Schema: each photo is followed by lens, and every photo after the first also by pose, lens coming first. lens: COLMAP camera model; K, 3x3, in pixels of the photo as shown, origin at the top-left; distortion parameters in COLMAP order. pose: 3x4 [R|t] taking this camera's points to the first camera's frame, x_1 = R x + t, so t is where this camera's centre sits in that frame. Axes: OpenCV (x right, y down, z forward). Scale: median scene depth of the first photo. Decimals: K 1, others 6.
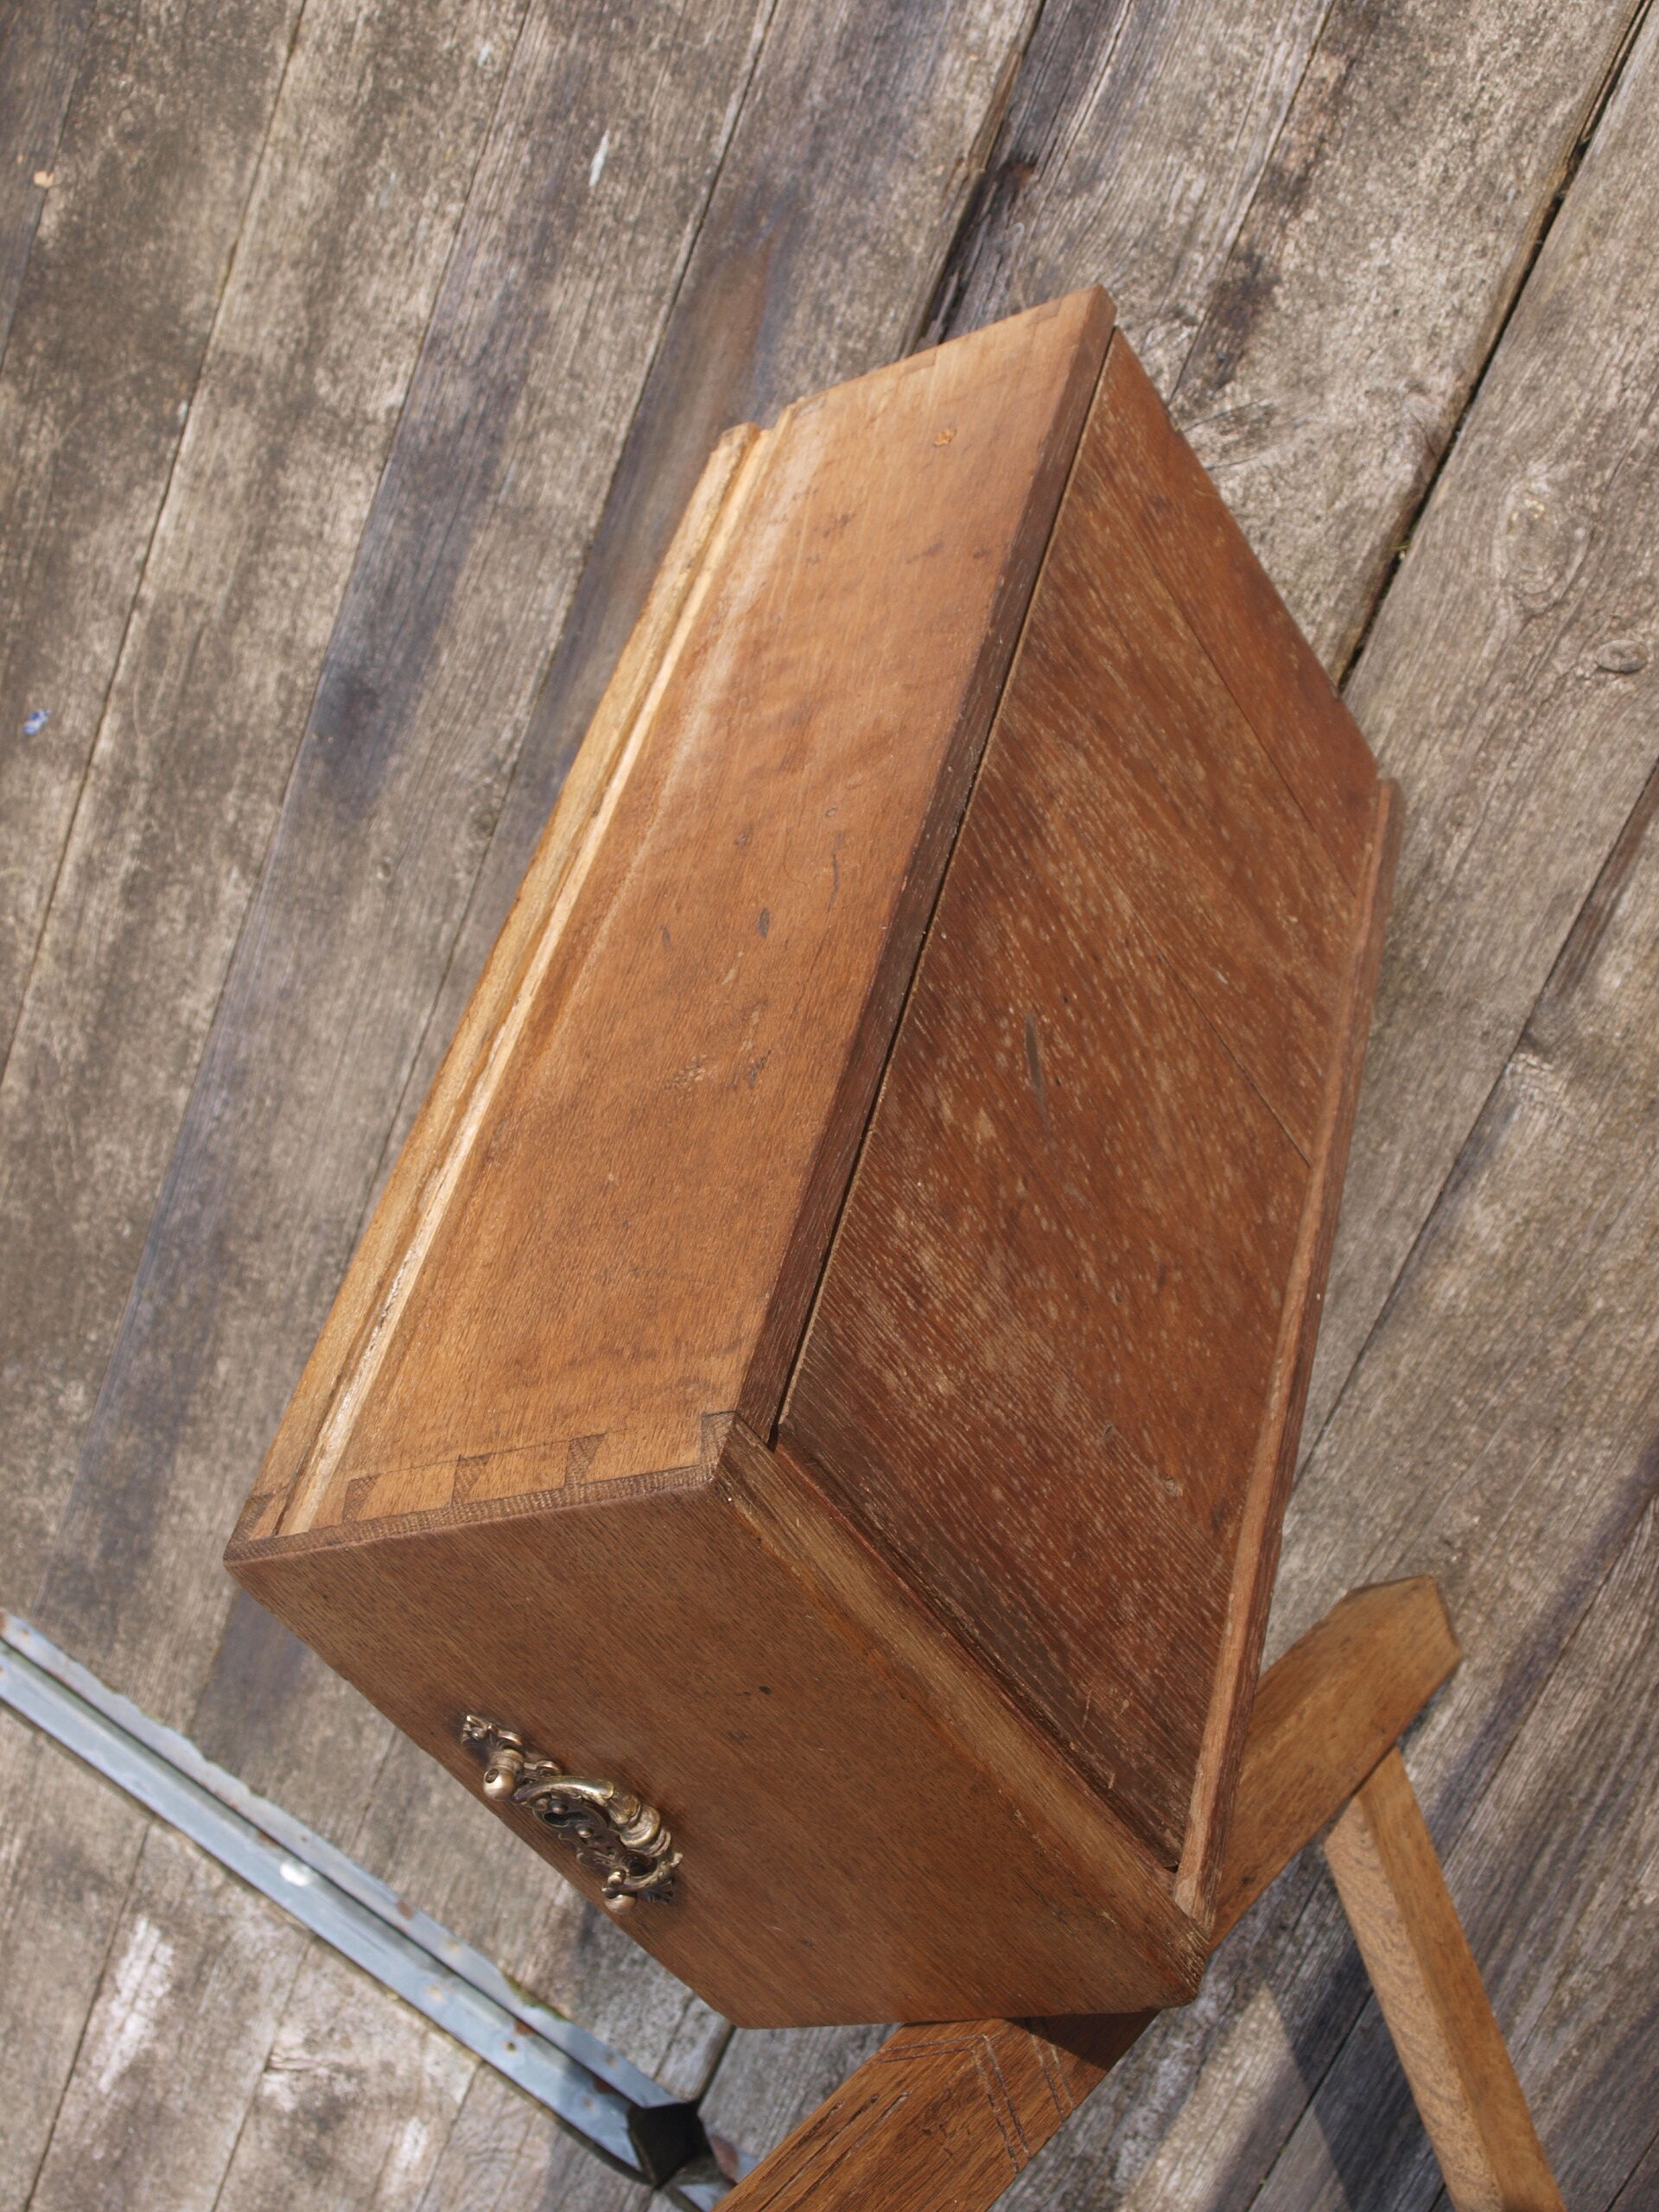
lens RADIAL K [[2979.8, 0, 792.5], [0, 2979.8, 1130.8], [0, 0, 1]] dist [-0.092026, 0.104219]
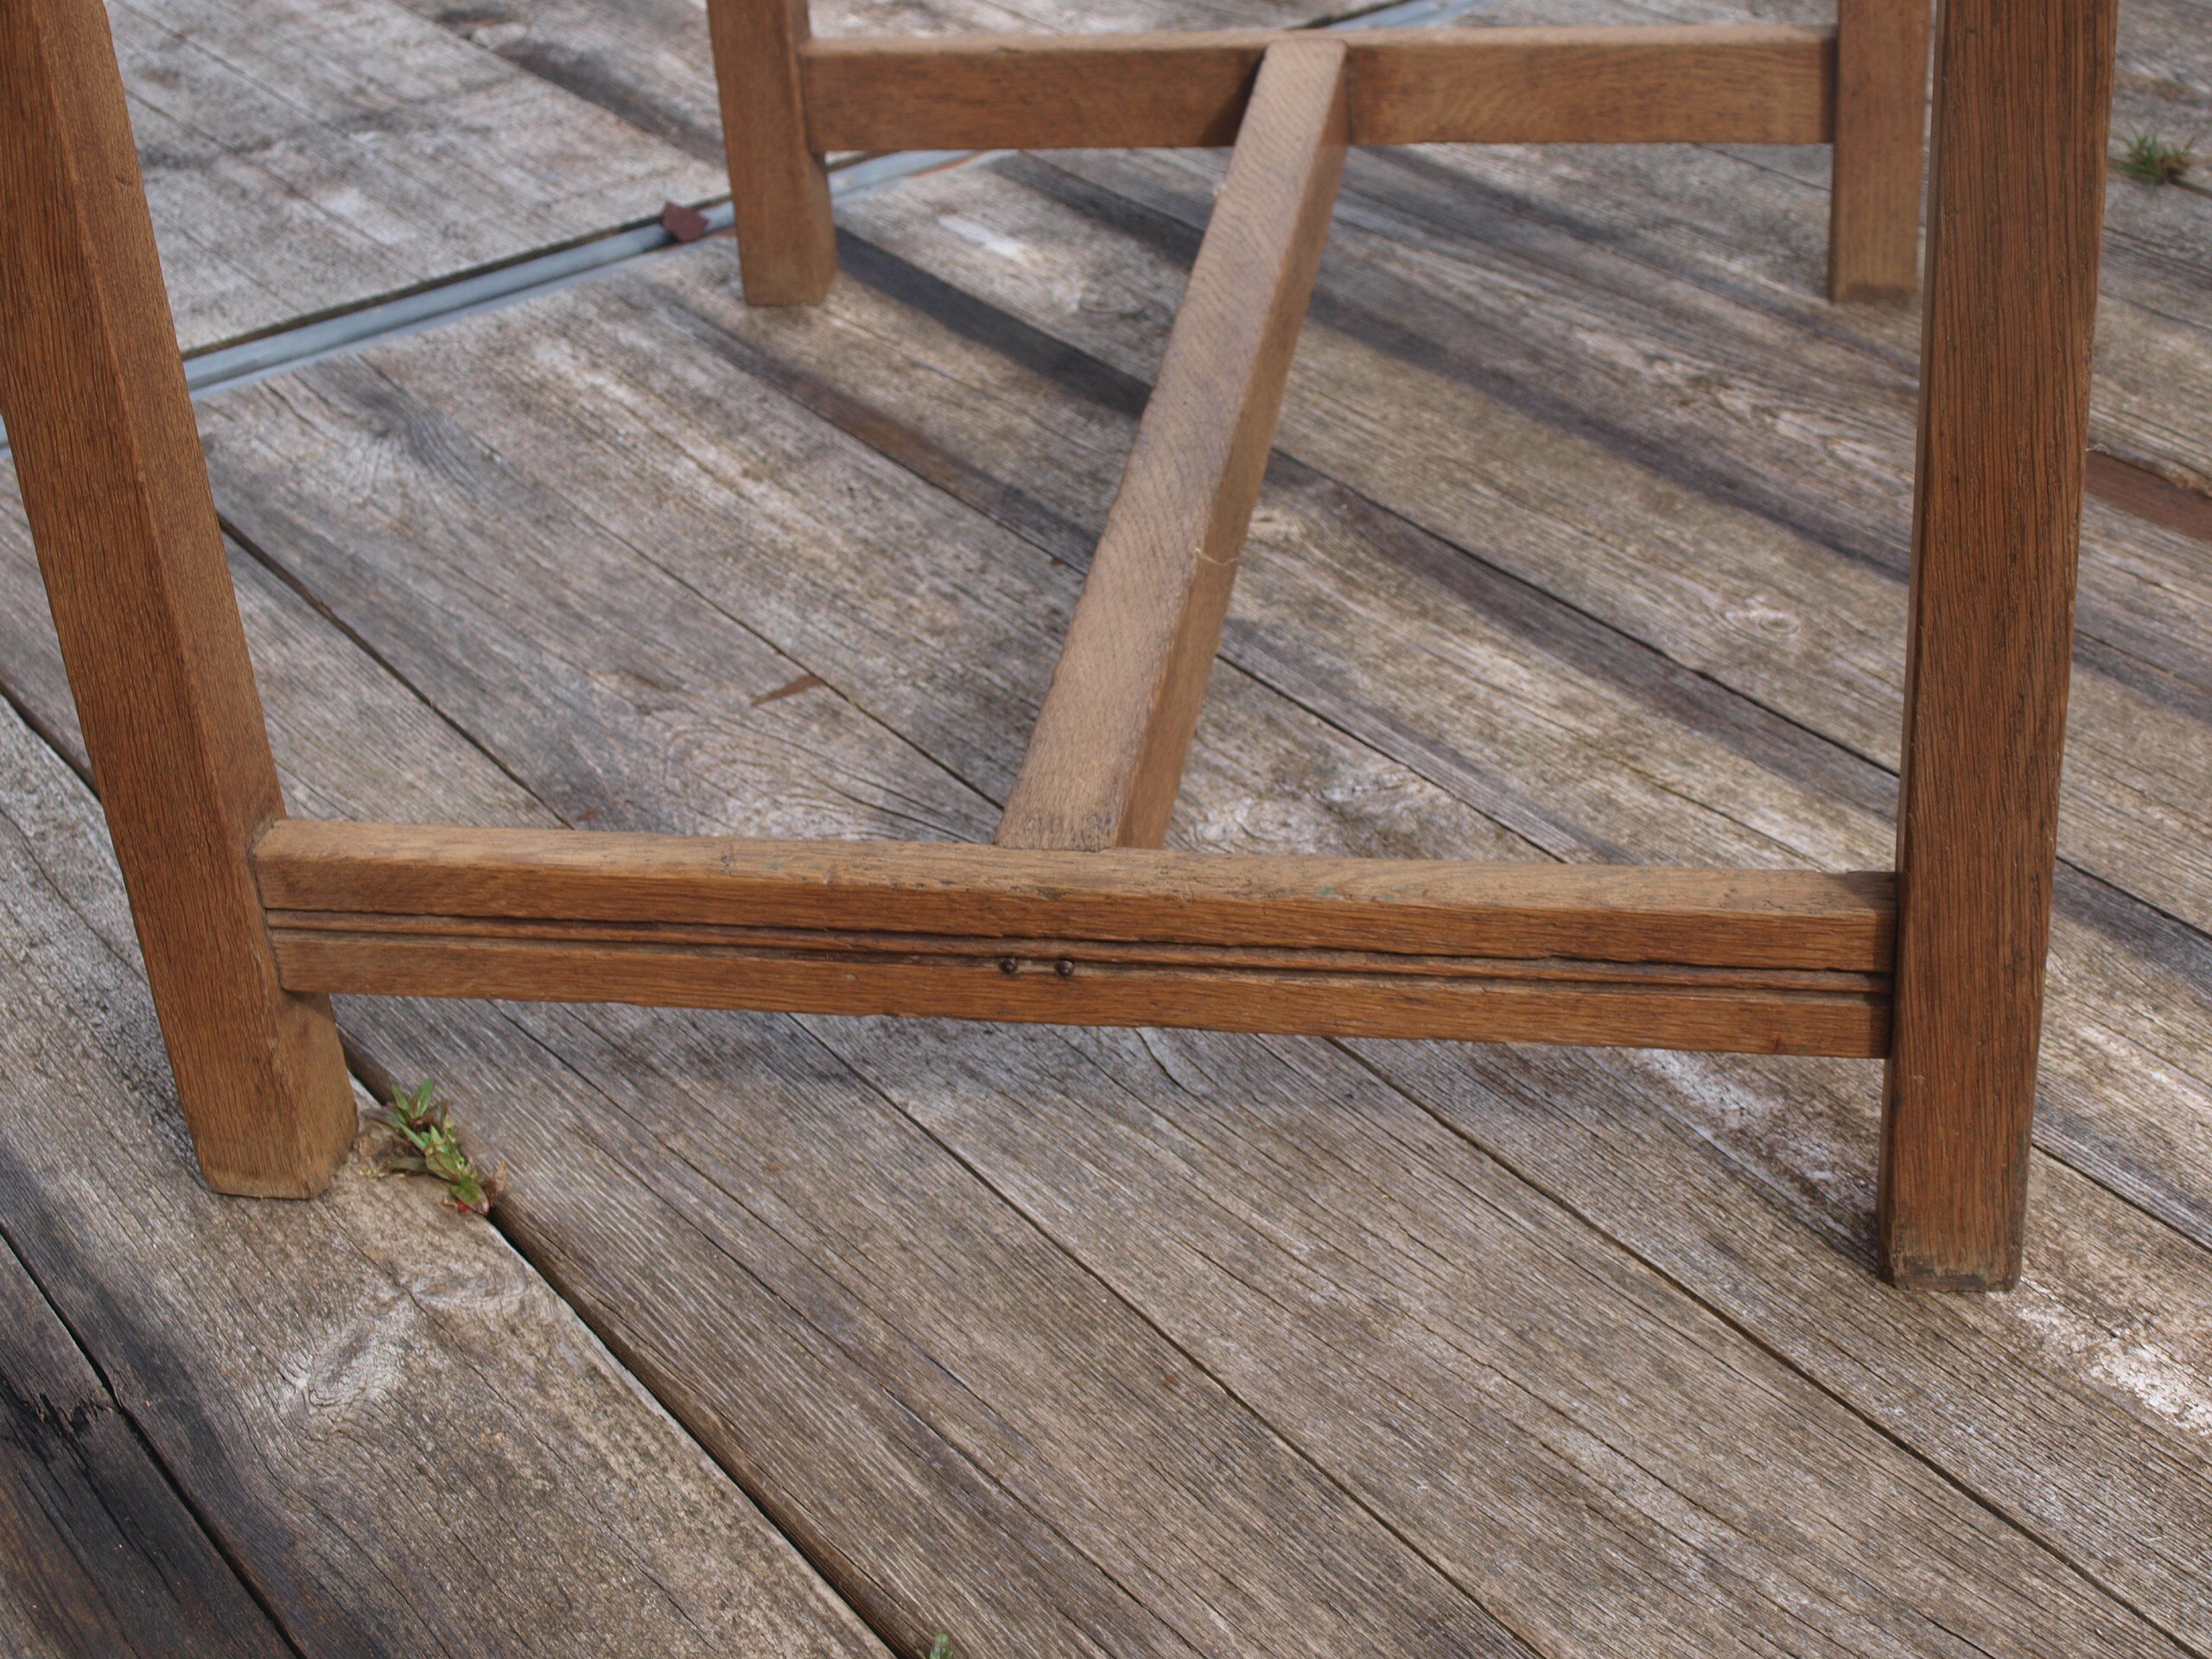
lens RADIAL K [[3516.1, 0, 1106.0], [0, 3516.1, 829.5], [0, 0, 1]] dist [-0.050606, 0.024433]
pose [[-0.431188, 0.826484, -0.361940, 0.784406], [-0.893327, -0.334748, 0.299851, -0.032850], [0.126663, 0.452623, 0.882660, -0.089753]]
